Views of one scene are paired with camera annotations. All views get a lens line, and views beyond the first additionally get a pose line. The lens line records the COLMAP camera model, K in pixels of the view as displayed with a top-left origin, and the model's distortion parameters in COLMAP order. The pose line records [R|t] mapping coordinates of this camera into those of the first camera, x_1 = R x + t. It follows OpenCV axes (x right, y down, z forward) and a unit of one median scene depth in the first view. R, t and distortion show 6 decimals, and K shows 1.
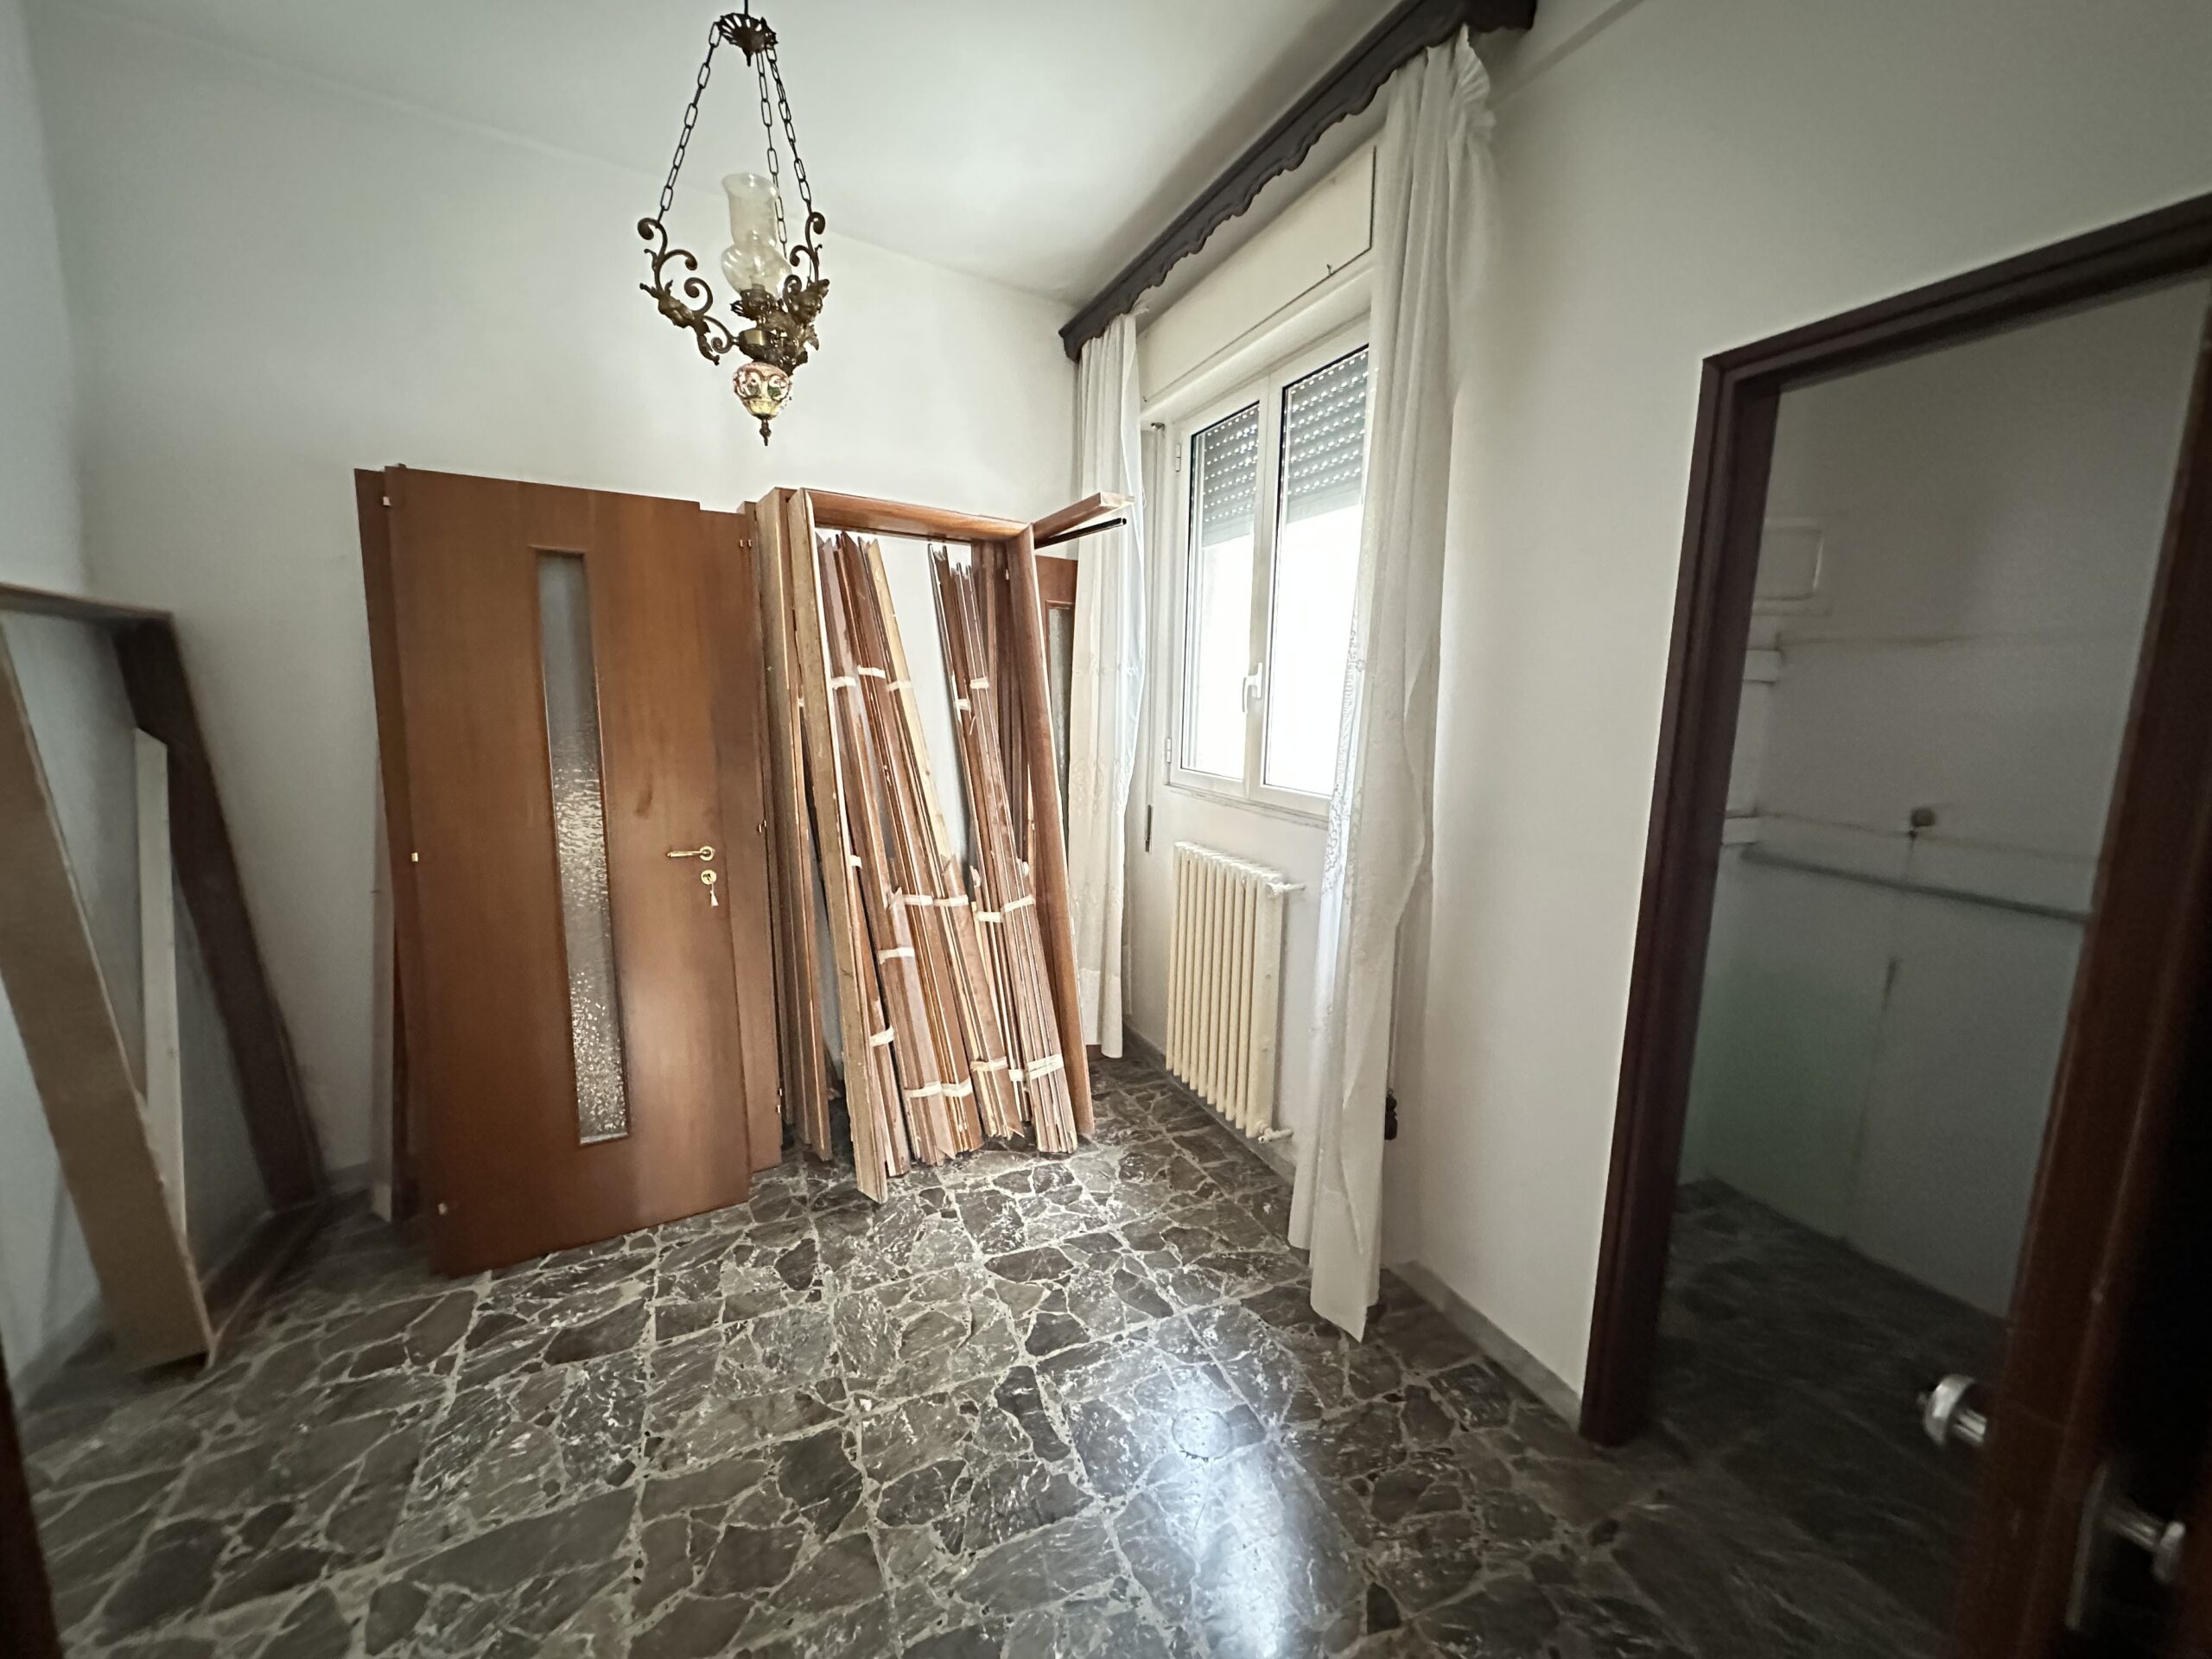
lens RADIAL K [[878.5, 0, 1108.7], [0, 878.5, 827.4], [0, 0, 1]] dist [-0.003206, 0.000724]
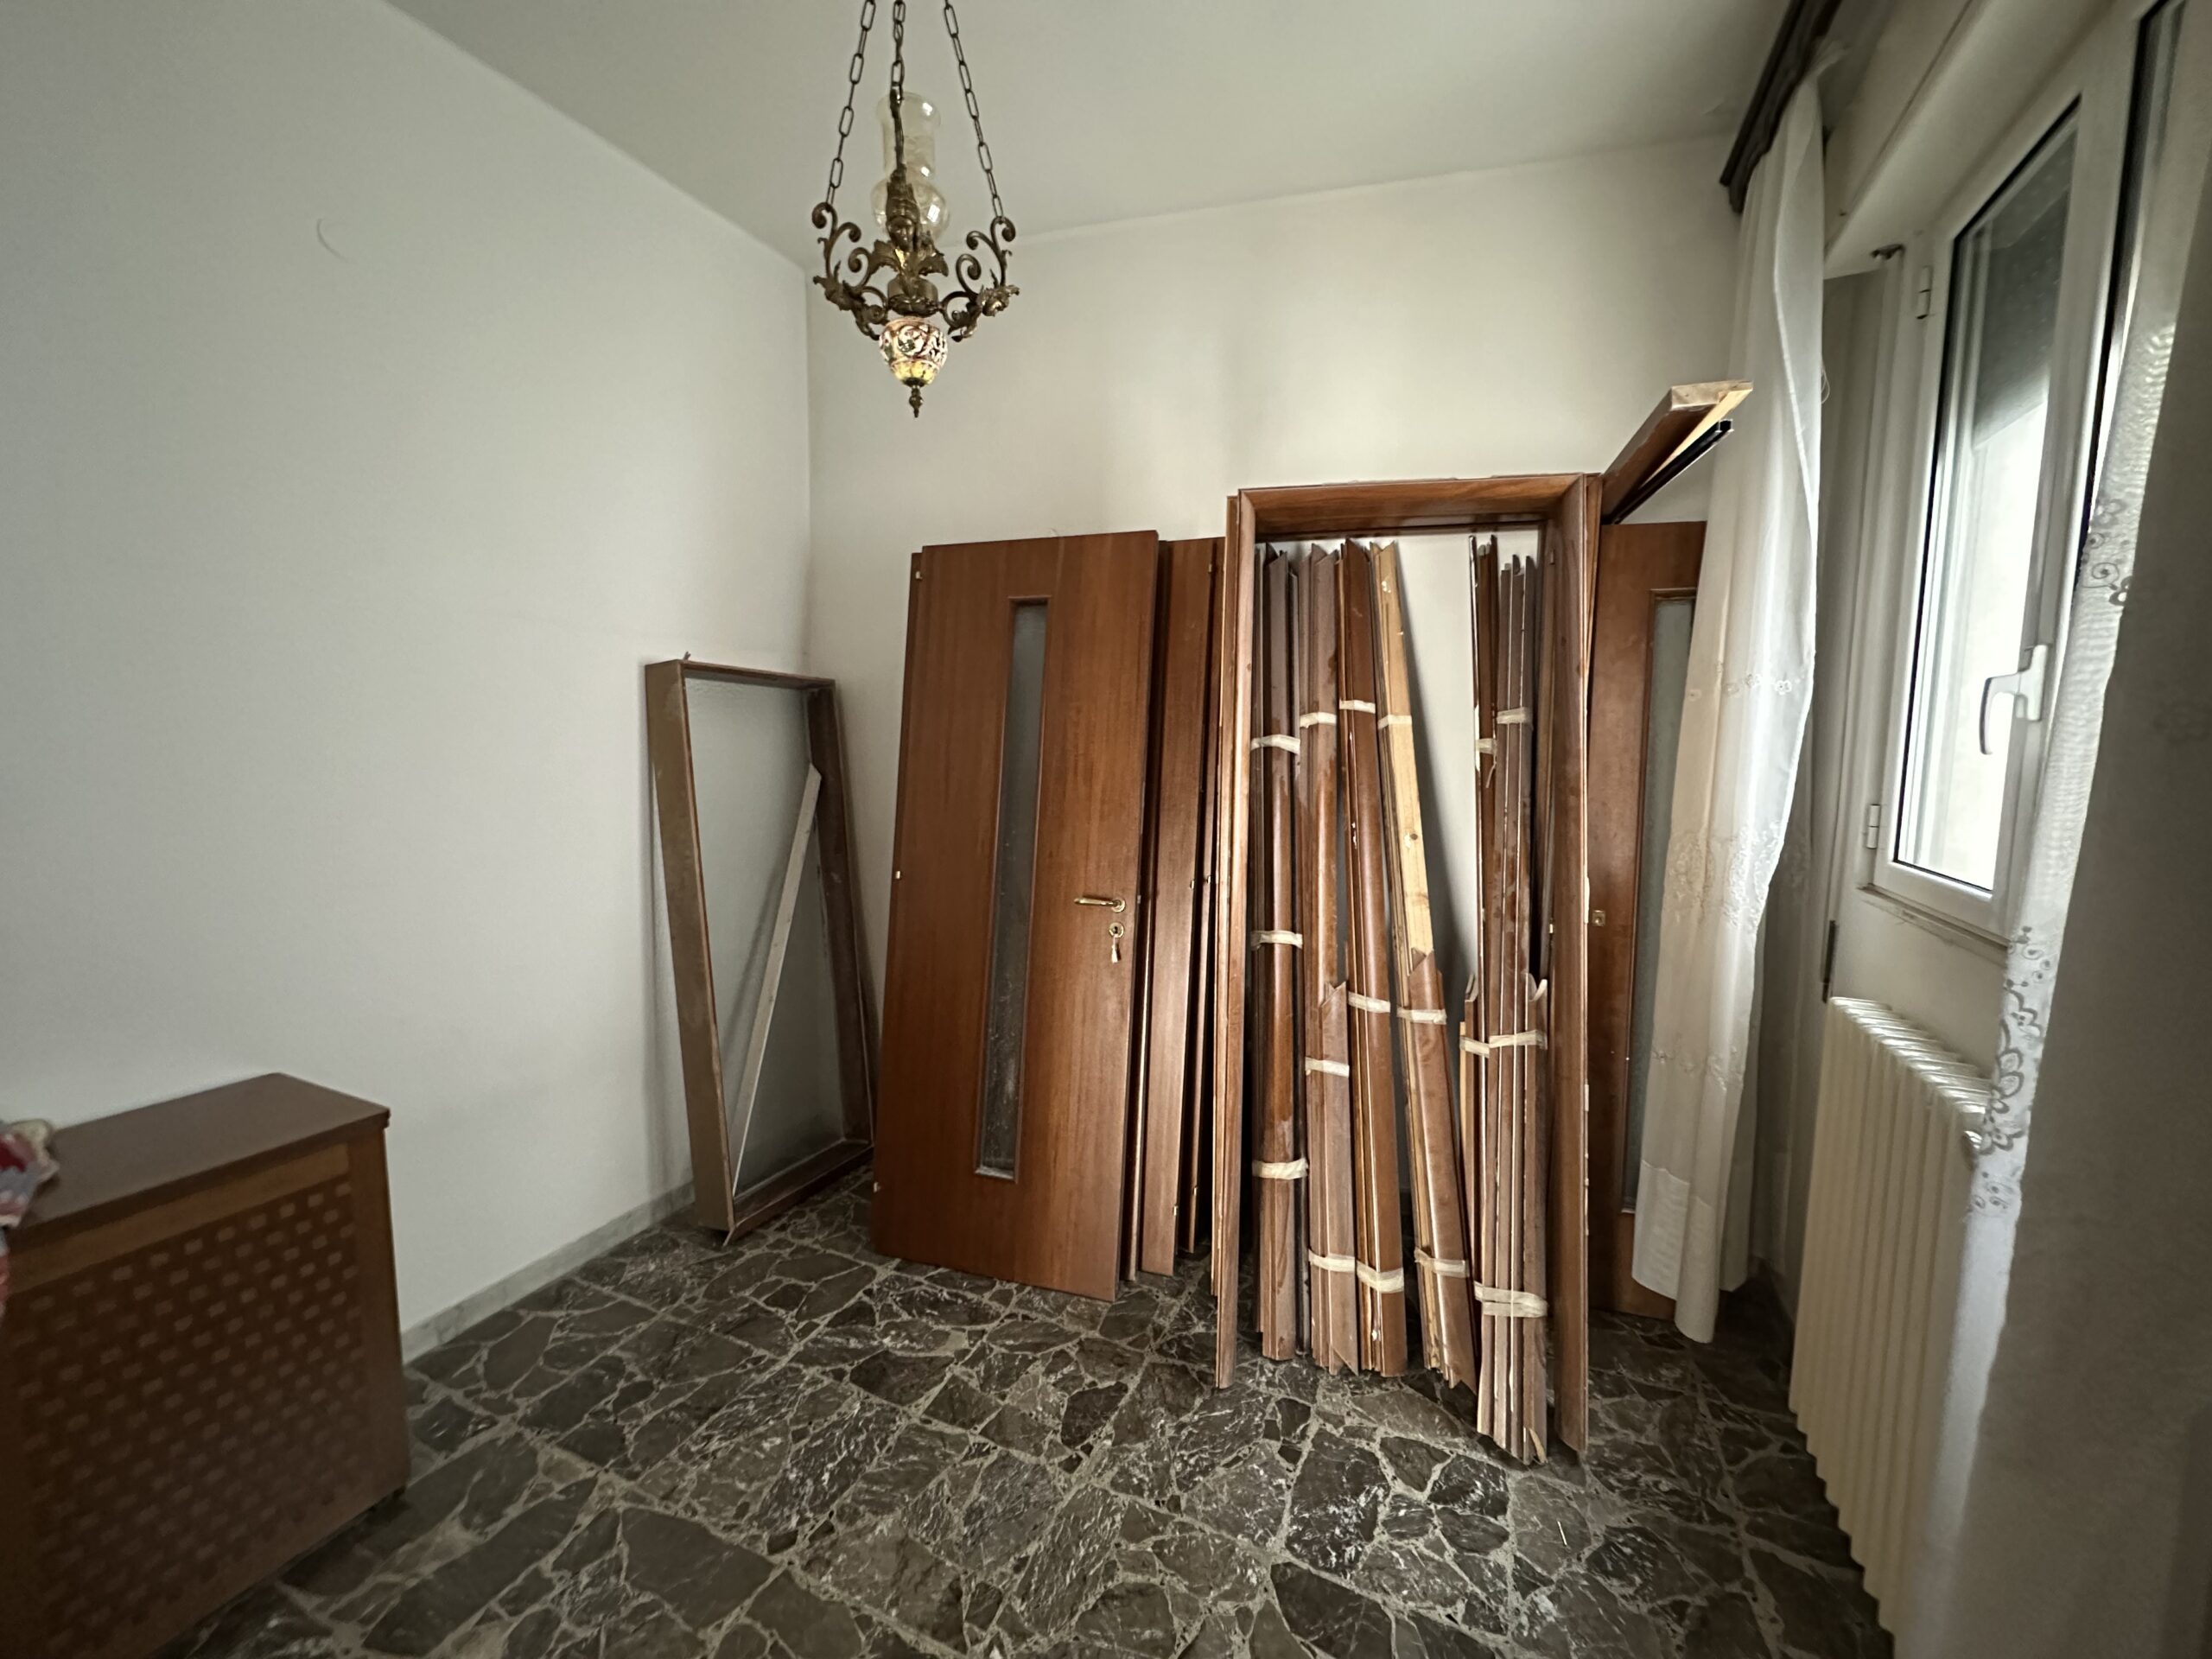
lens RADIAL K [[878.5, 0, 1115.1], [0, 878.5, 827.7], [0, 0, 1]] dist [-0.003206, 0.000724]
pose [[0.655998, 0.059762, -0.752393, 0.266959], [-0.110605, 0.993710, -0.017505, -0.039343], [0.746614, 0.094702, 0.658482, 0.444480]]
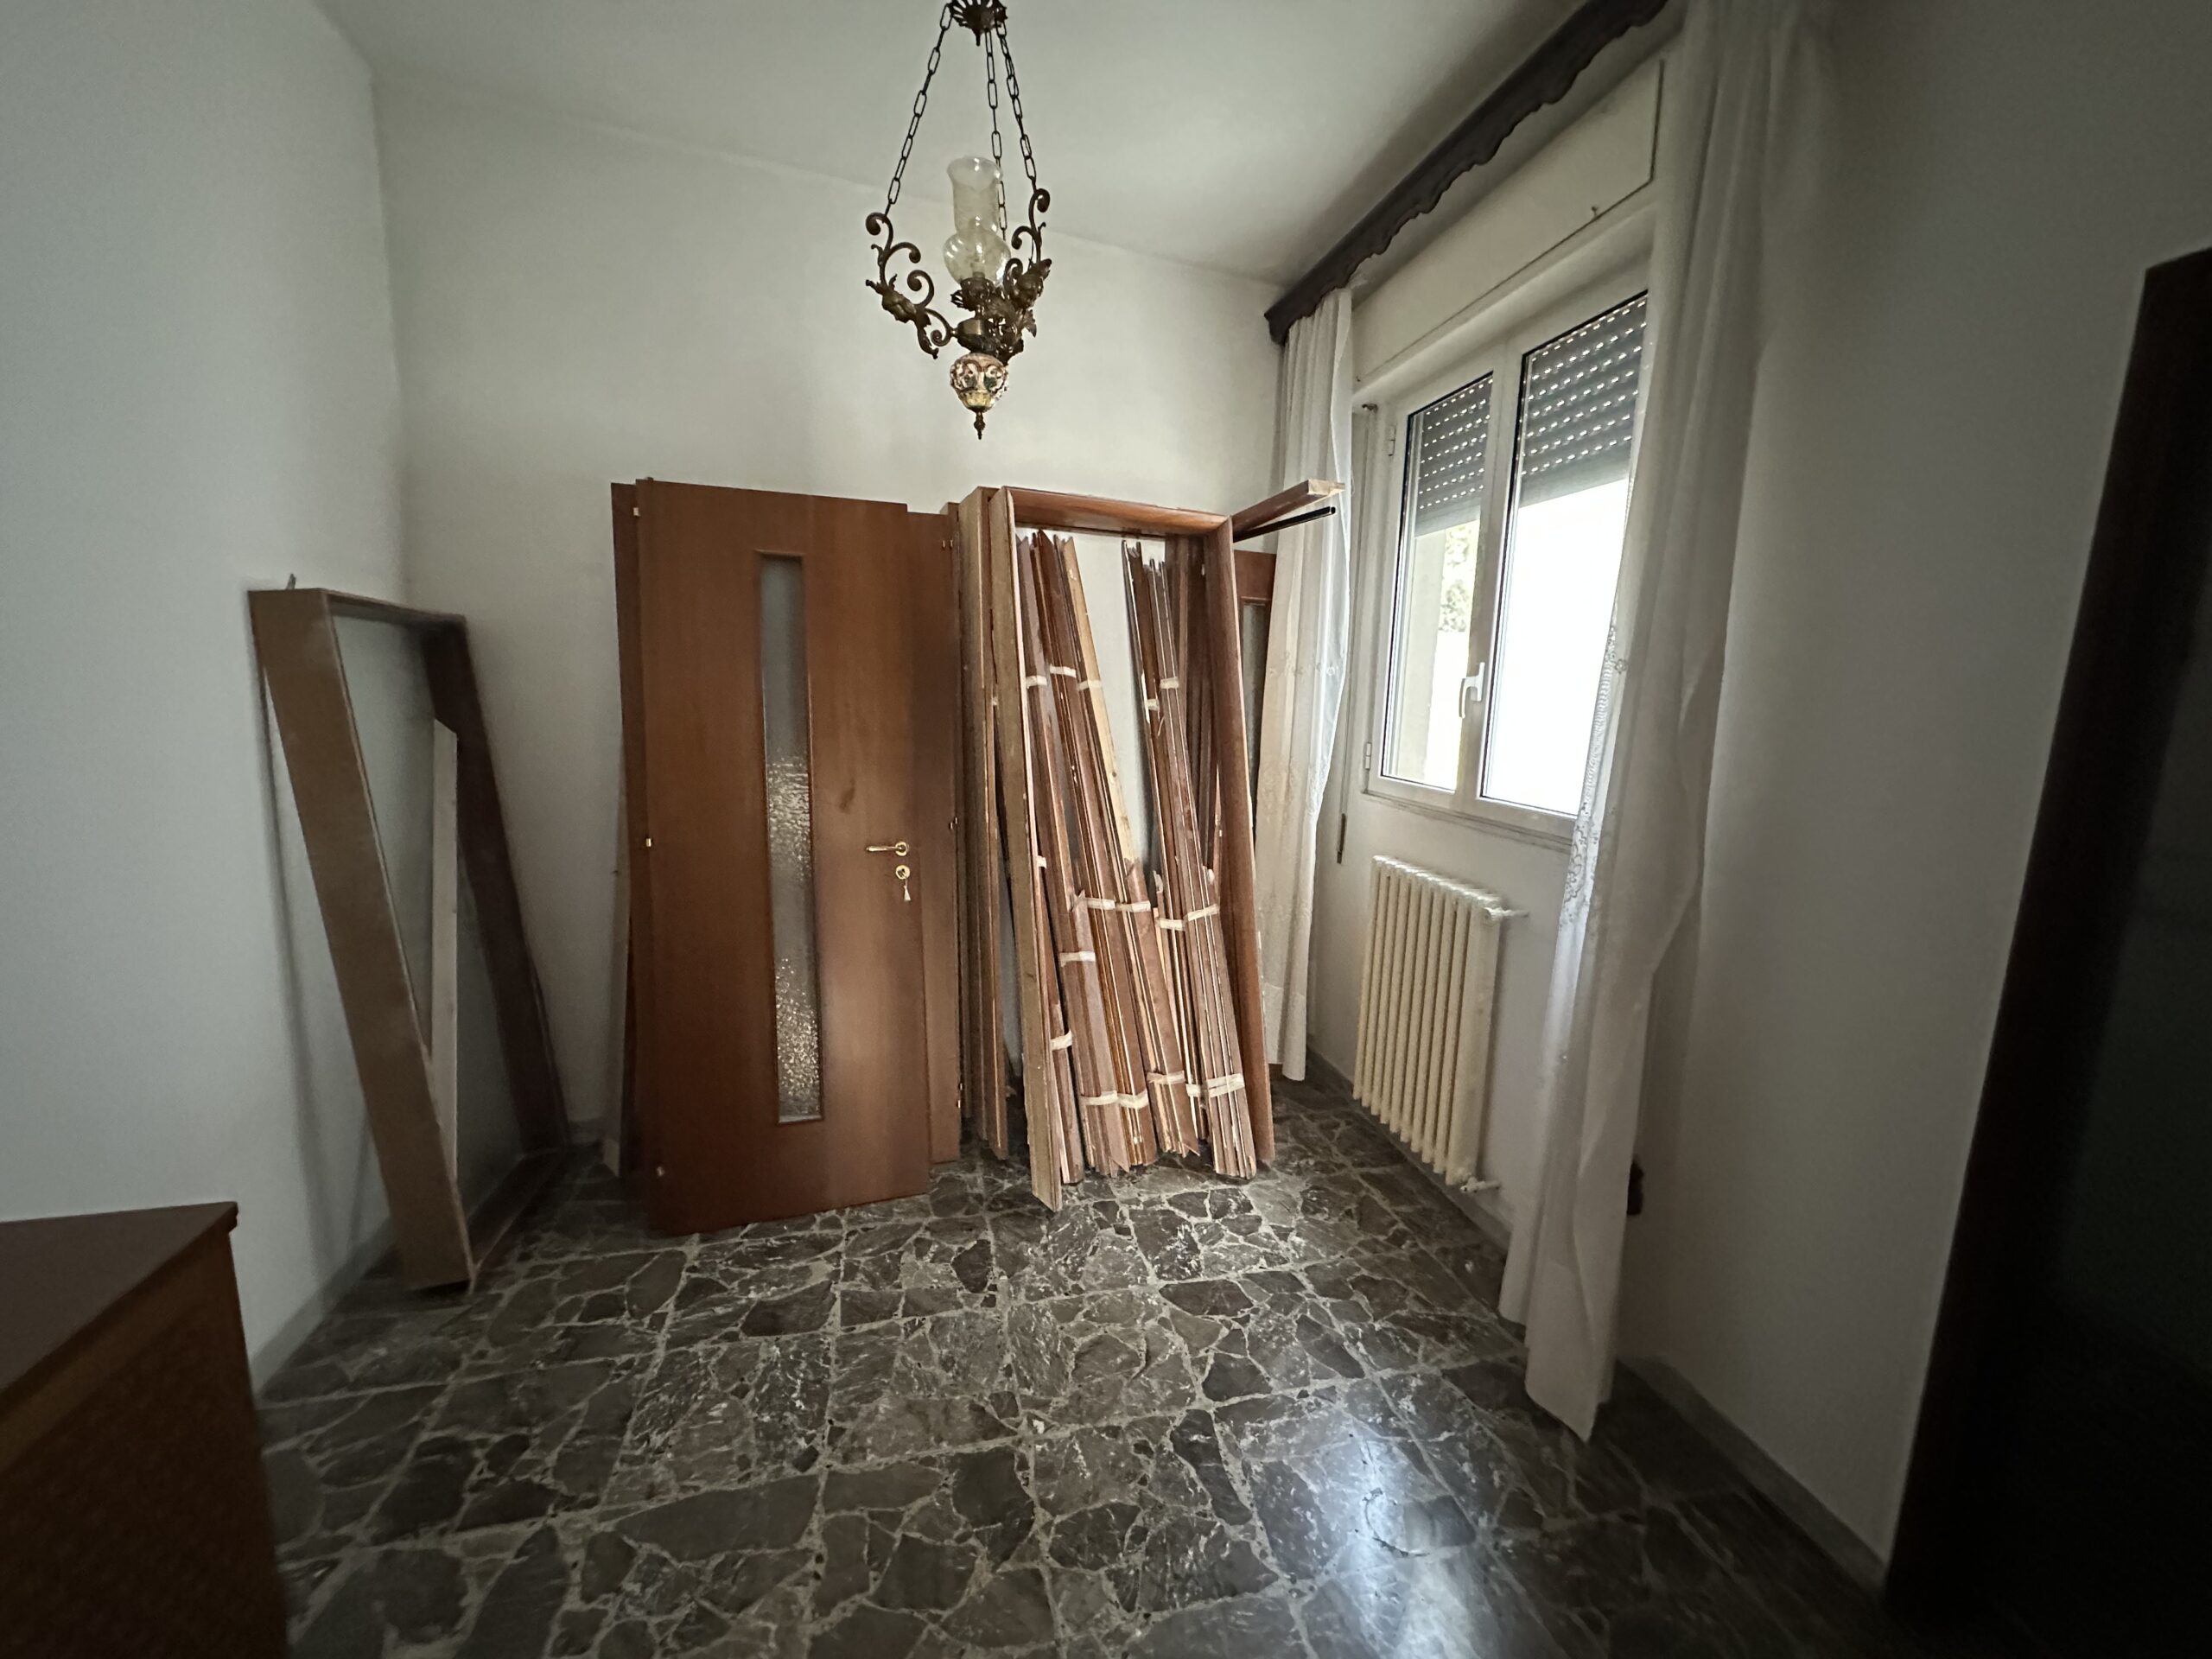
lens RADIAL K [[878.5, 0, 1106.3], [0, 878.5, 827.6], [0, 0, 1]] dist [-0.003206, 0.000724]
pose [[0.980940, 0.036861, -0.190784, -0.036386], [-0.036401, 0.999320, 0.005919, -0.011288], [0.190873, 0.001138, 0.981614, 0.051396]]
